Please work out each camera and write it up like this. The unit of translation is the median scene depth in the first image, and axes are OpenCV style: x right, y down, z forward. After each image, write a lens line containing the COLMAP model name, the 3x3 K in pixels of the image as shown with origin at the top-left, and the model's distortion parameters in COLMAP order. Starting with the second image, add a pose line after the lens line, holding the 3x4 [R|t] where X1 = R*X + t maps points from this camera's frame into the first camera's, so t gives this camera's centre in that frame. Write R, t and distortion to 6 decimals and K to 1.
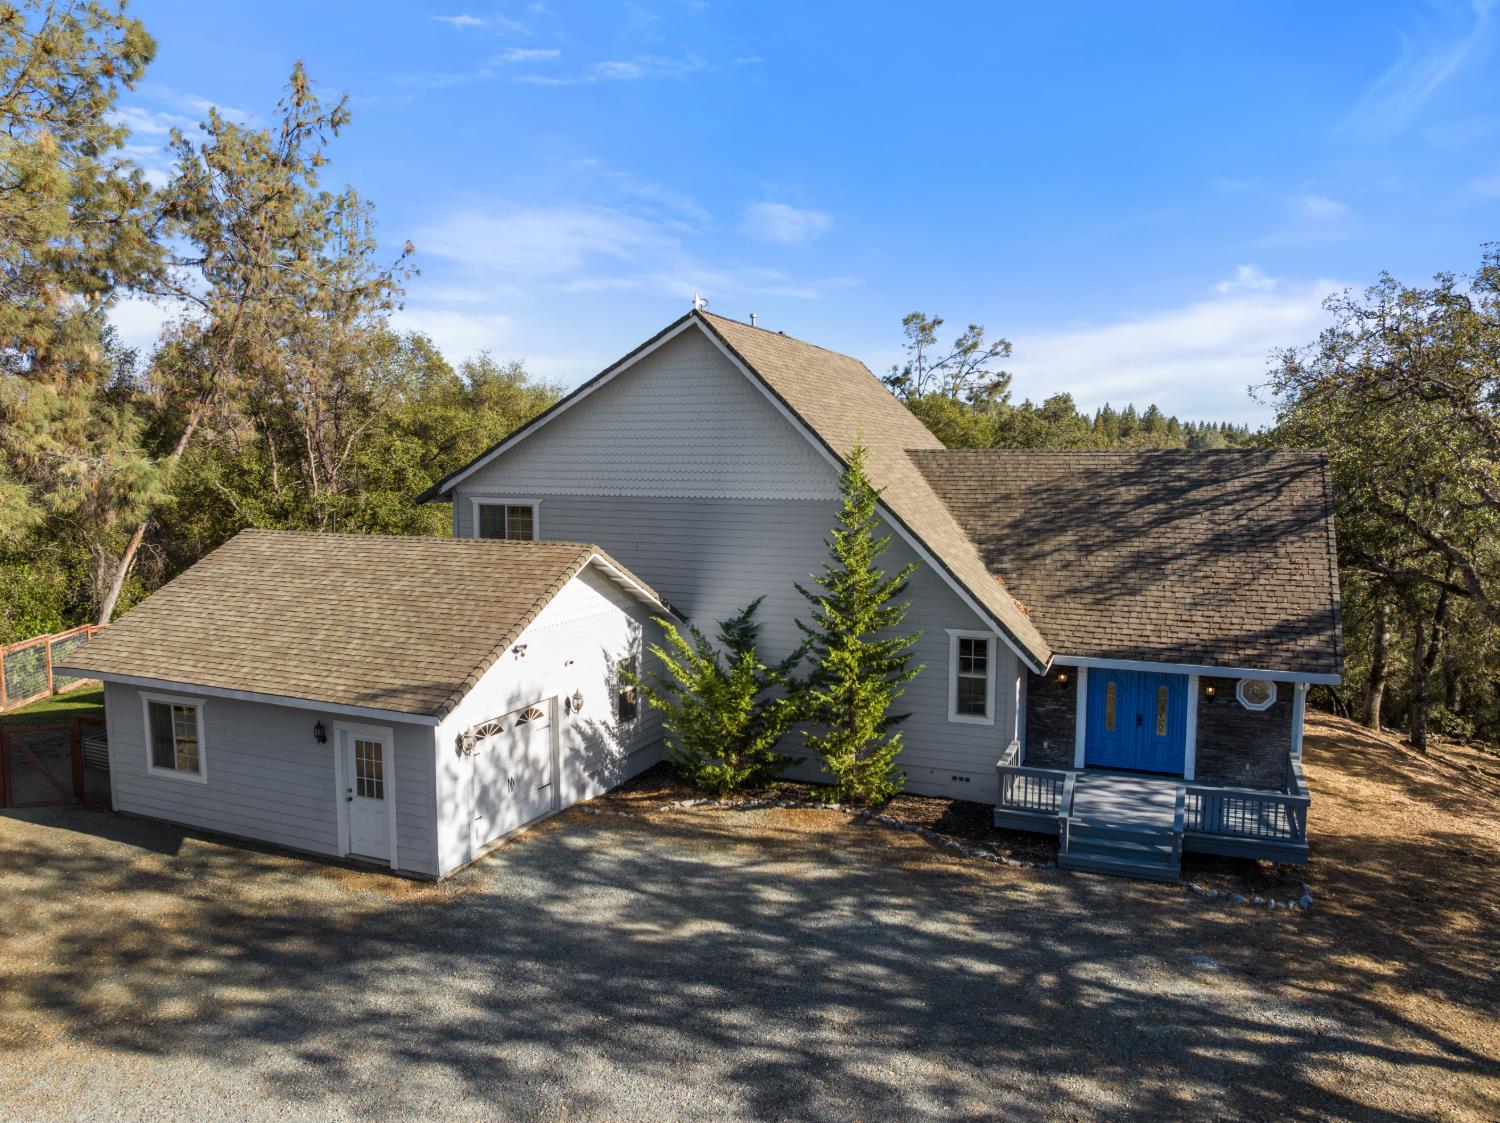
lens RADIAL K [[1066.6, 0, 768.1], [0, 1066.6, 564.7], [0, 0, 1]] dist [0.002308, -0.037973]
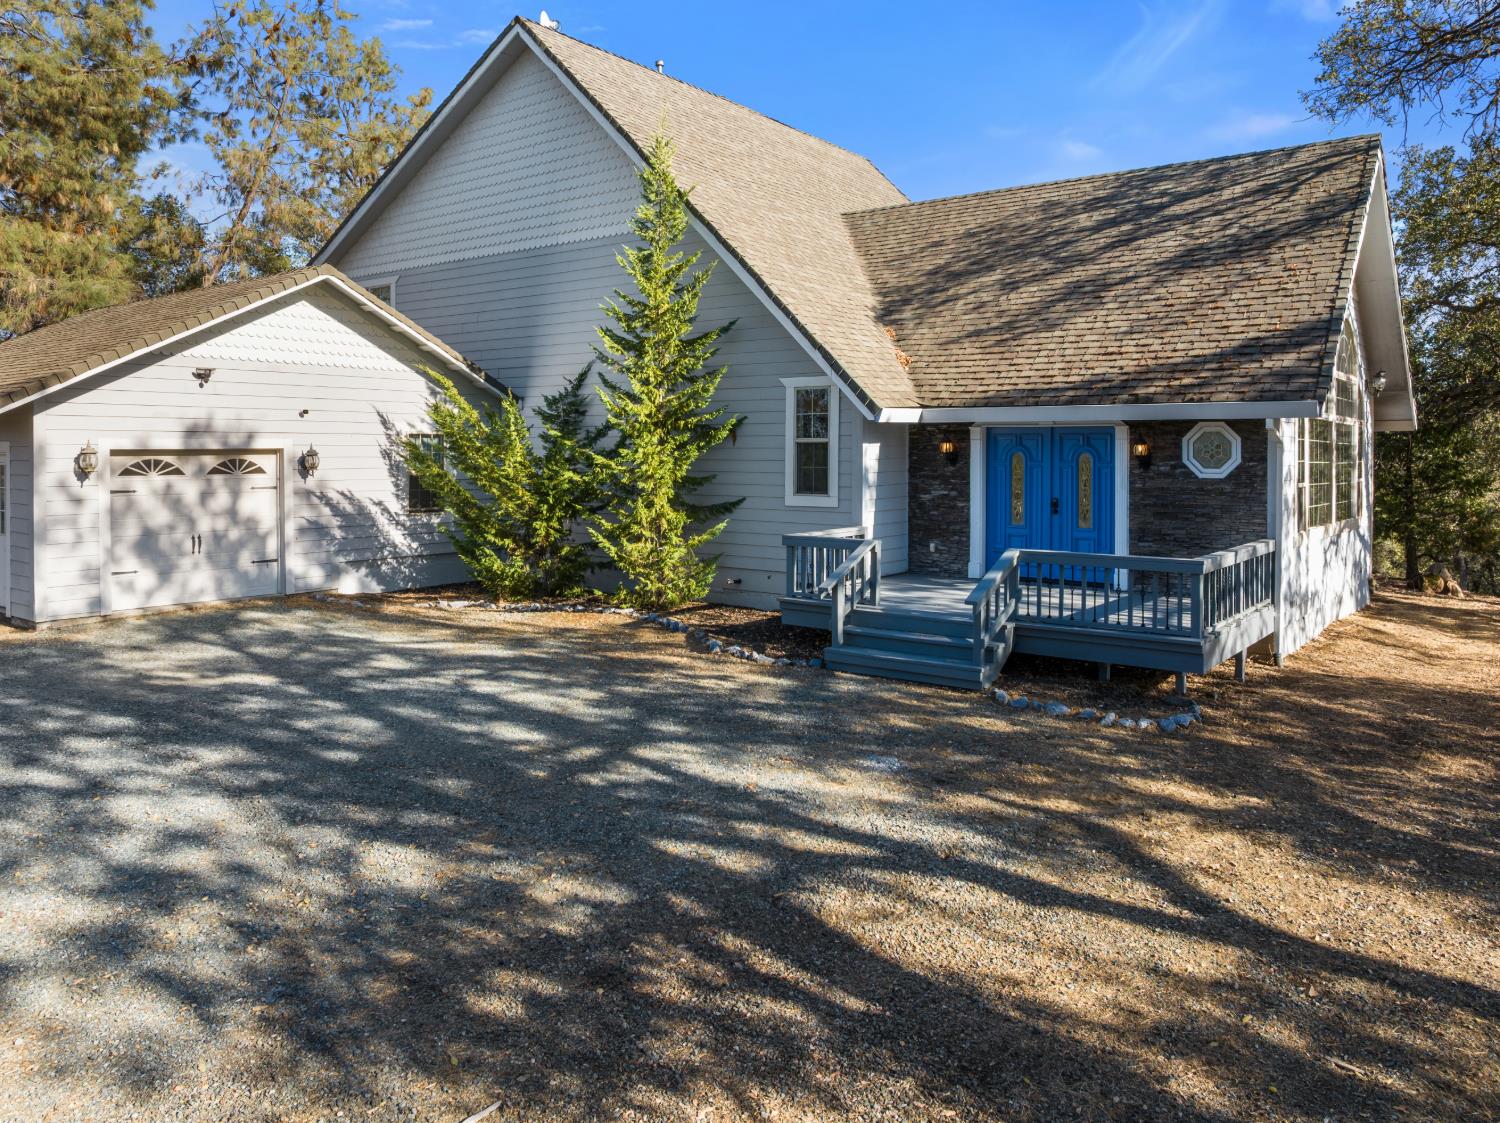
lens RADIAL K [[1093.7, 0, 752.2], [0, 1093.7, 469.8], [0, 0, 1]] dist [-0.034268, -0.001074]
pose [[0.965641, 0.002168, -0.259869, 0.339181], [-0.021965, 0.997068, -0.073302, 0.176724], [0.258948, 0.076491, 0.962858, 0.265758]]
